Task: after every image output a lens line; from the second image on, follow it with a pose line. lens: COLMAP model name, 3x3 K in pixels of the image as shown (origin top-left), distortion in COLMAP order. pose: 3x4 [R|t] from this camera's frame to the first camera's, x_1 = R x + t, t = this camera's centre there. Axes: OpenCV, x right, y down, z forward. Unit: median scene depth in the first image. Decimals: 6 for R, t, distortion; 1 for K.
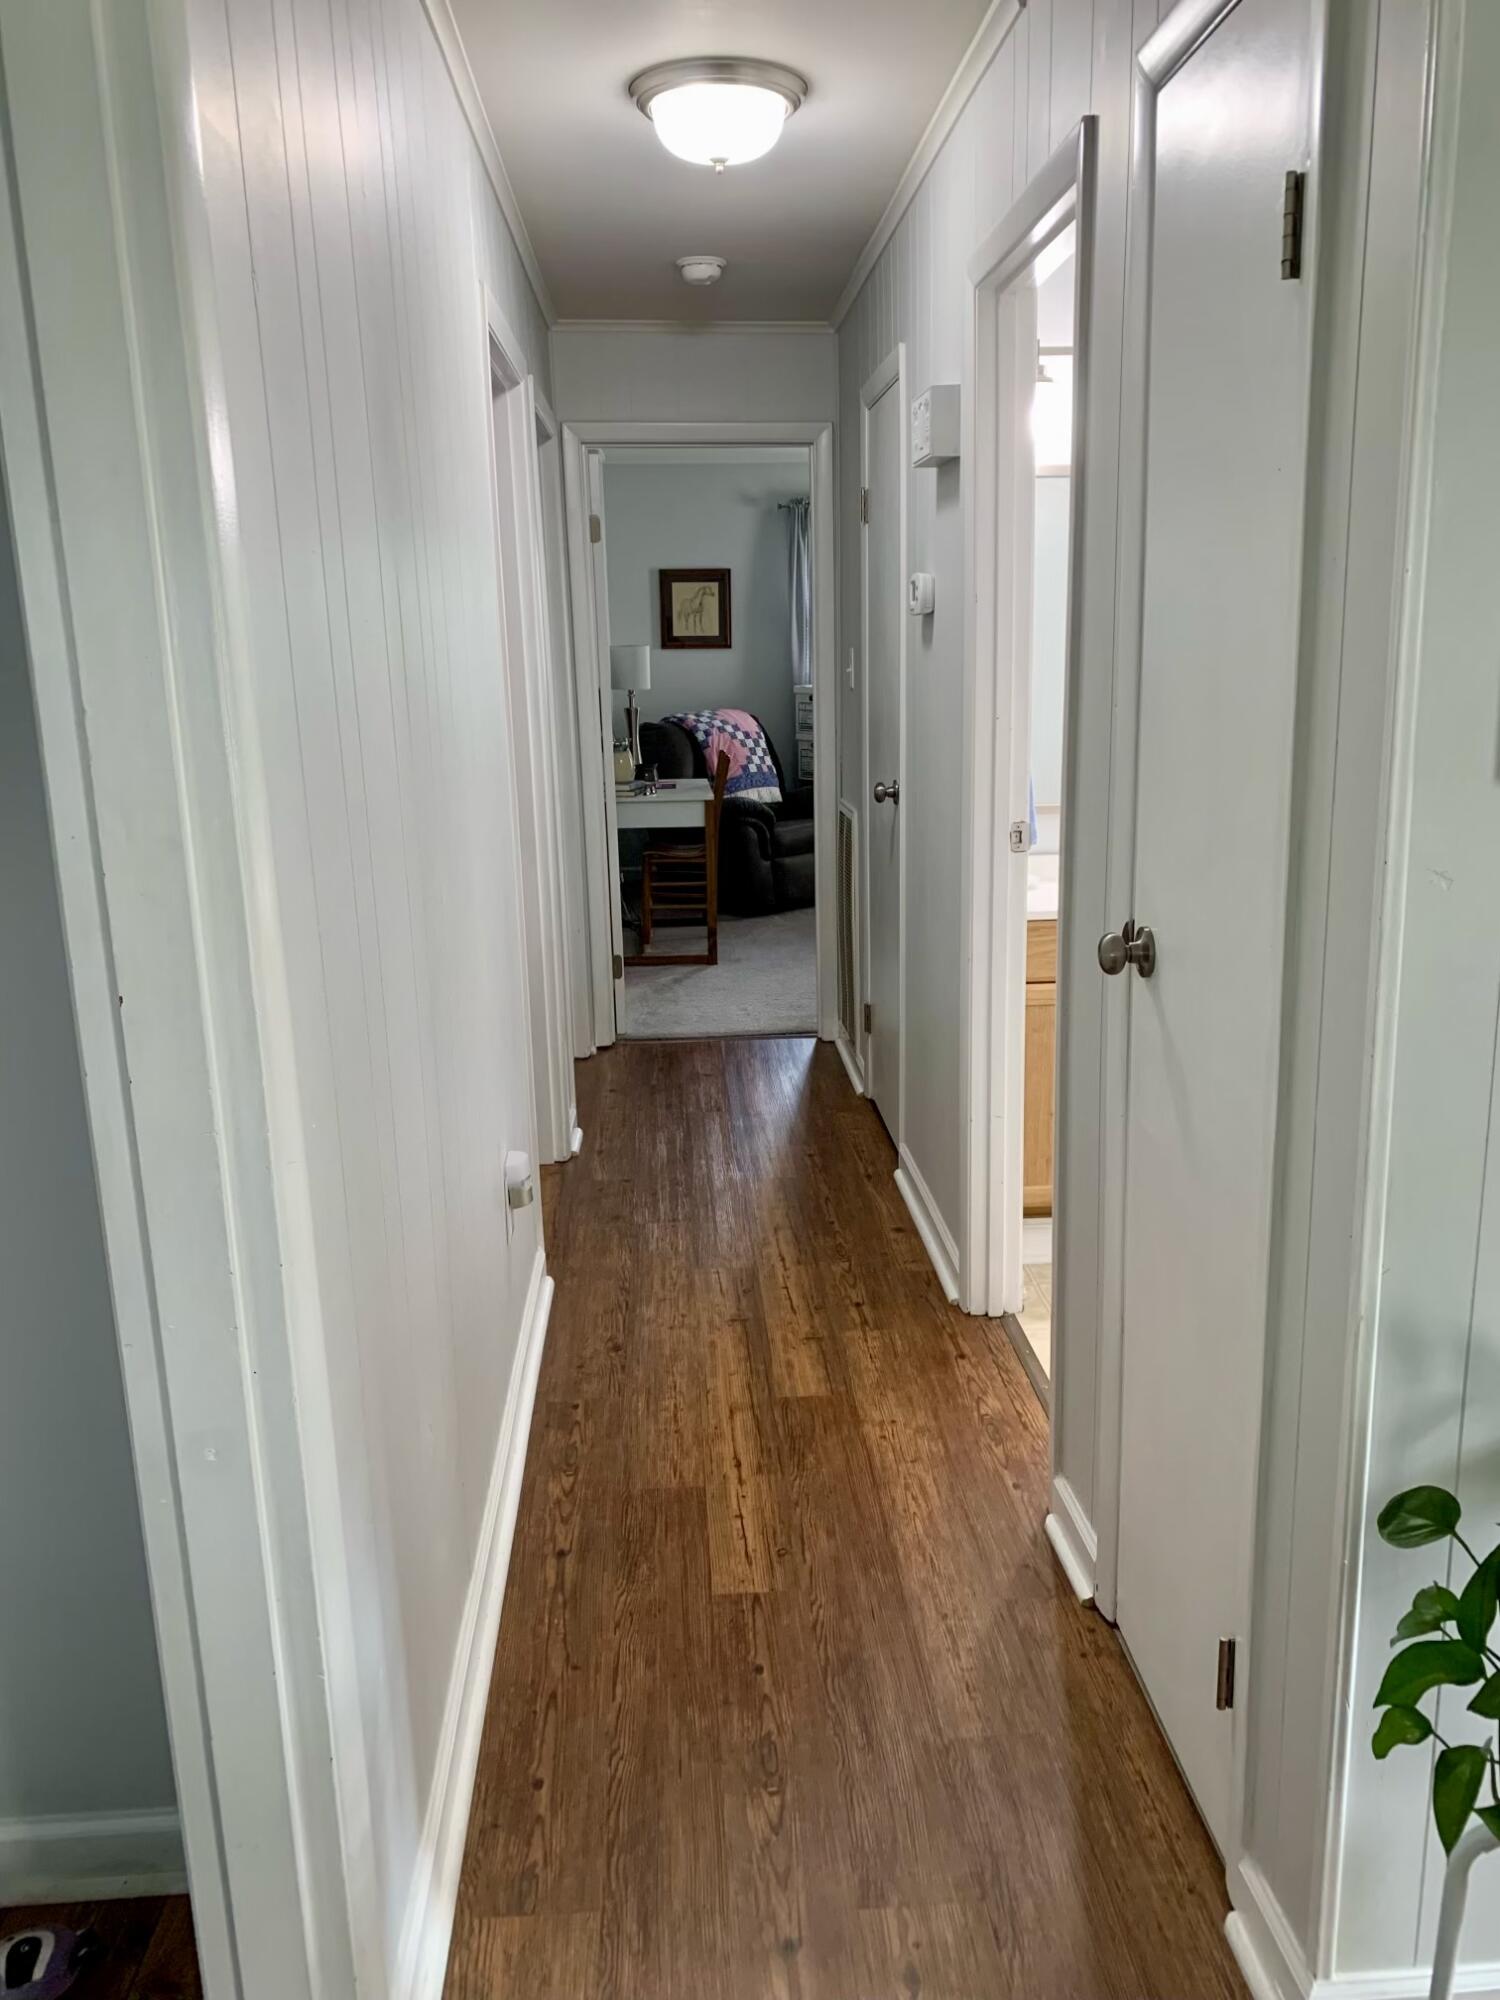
lens RADIAL K [[1530.3, 0, 752.4], [0, 1530.3, 998.2], [0, 0, 1]] dist [0.036604, -0.056662]
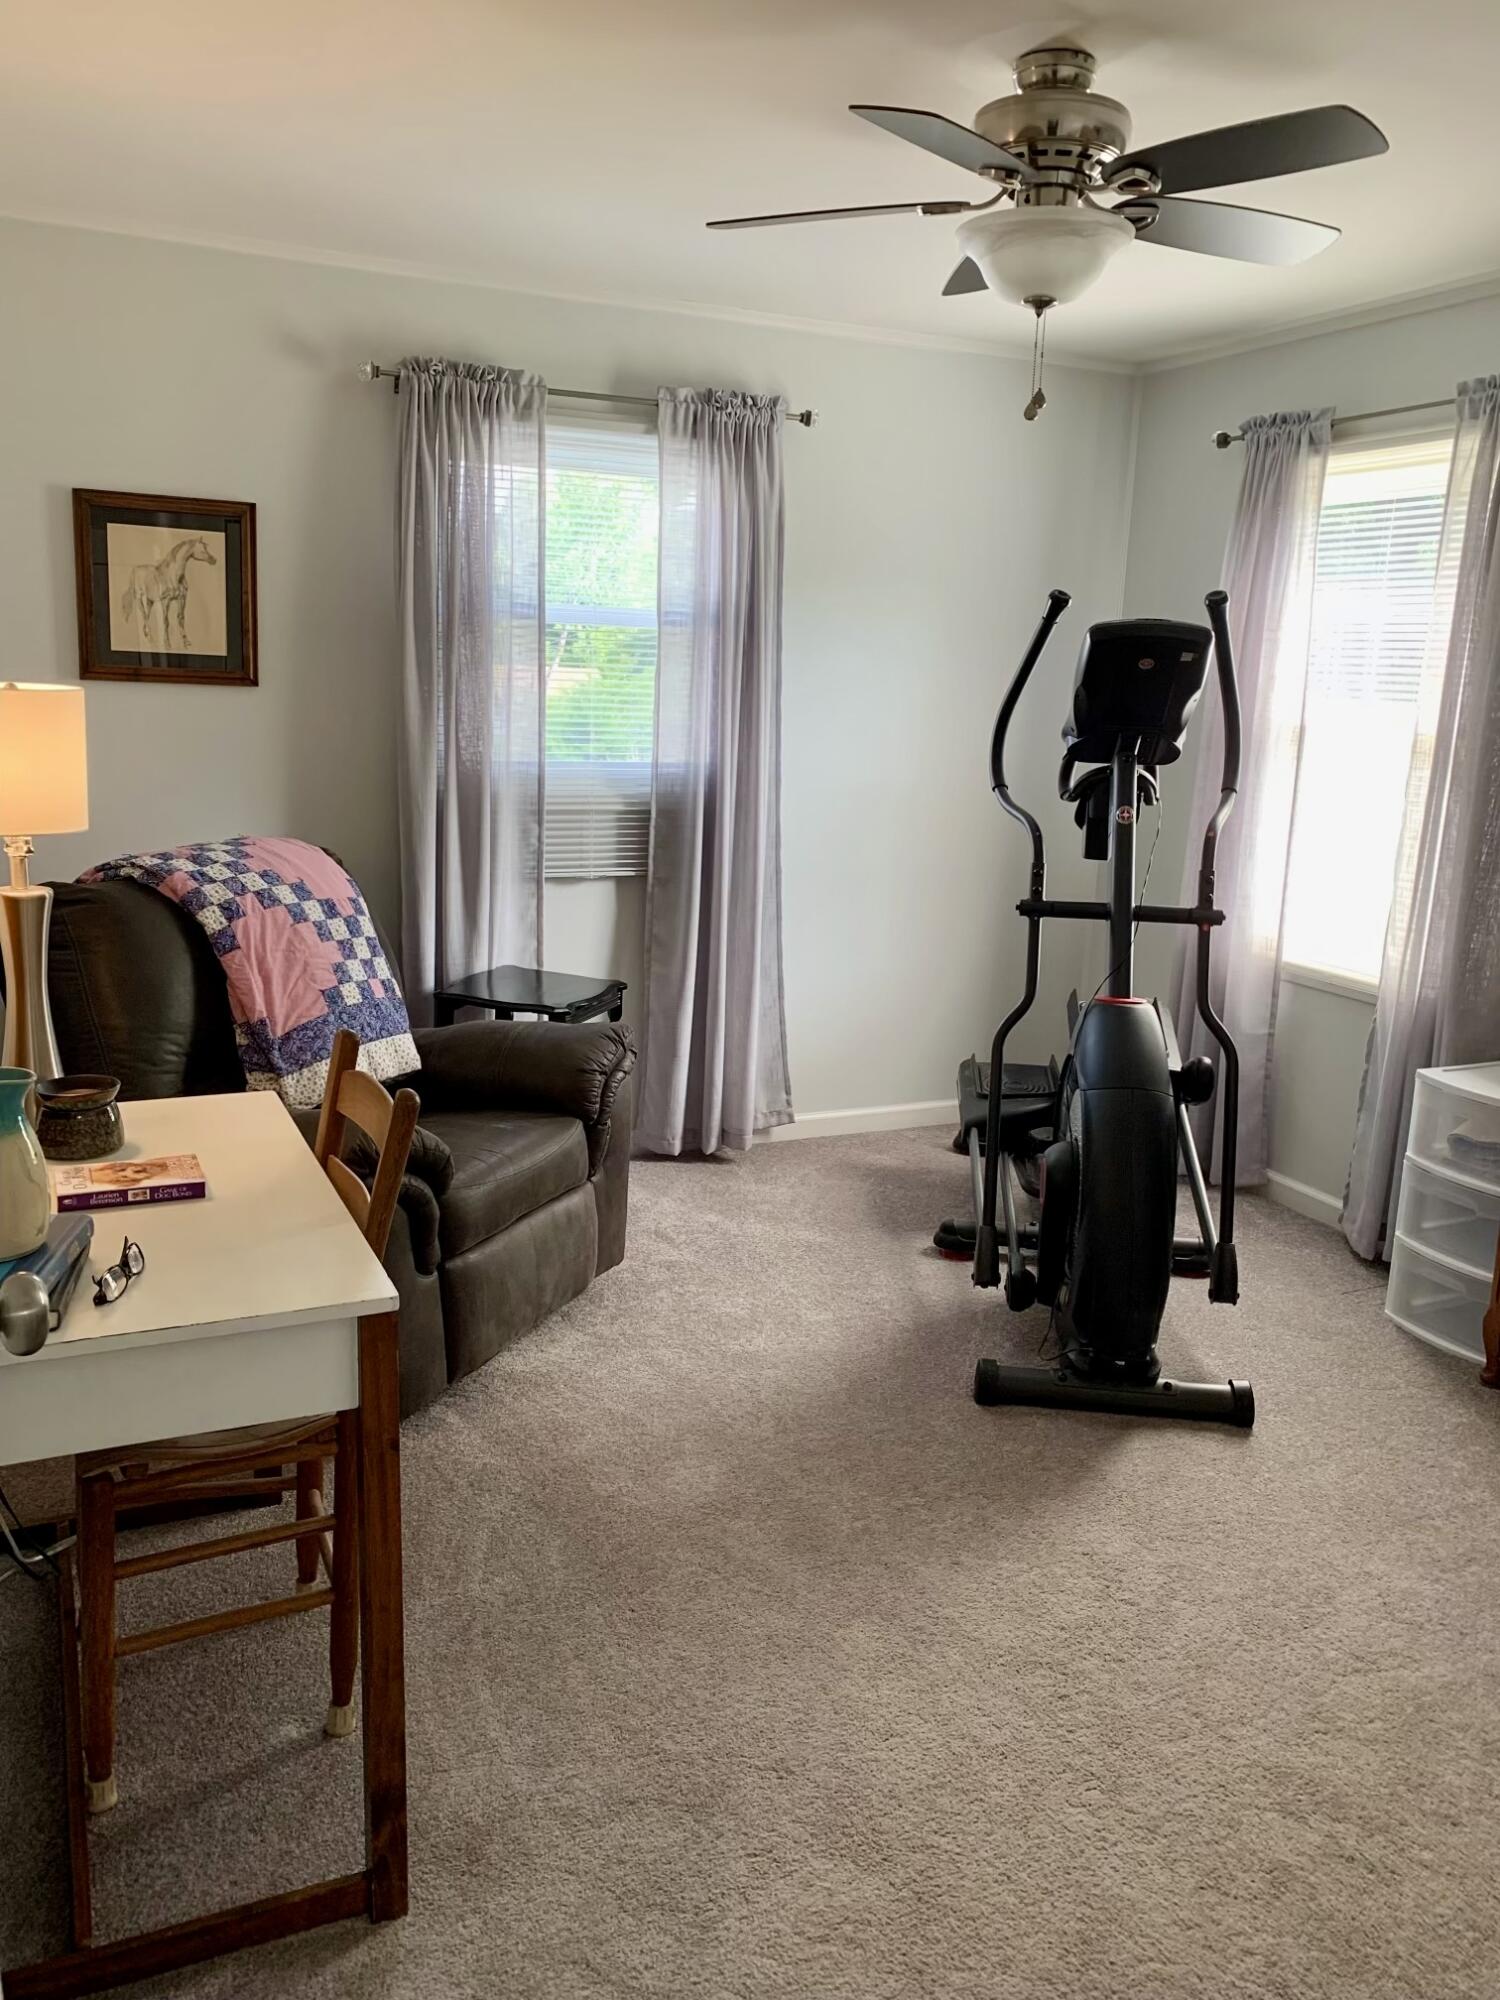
lens RADIAL K [[1530.3, 0, 749.1], [0, 1530.3, 998.3], [0, 0, 1]] dist [0.036604, -0.056662]
pose [[0.933708, -0.021234, 0.357406, -0.044735], [0.029032, 0.999443, -0.016467, -0.138011], [-0.356857, 0.025751, 0.933804, 0.586105]]
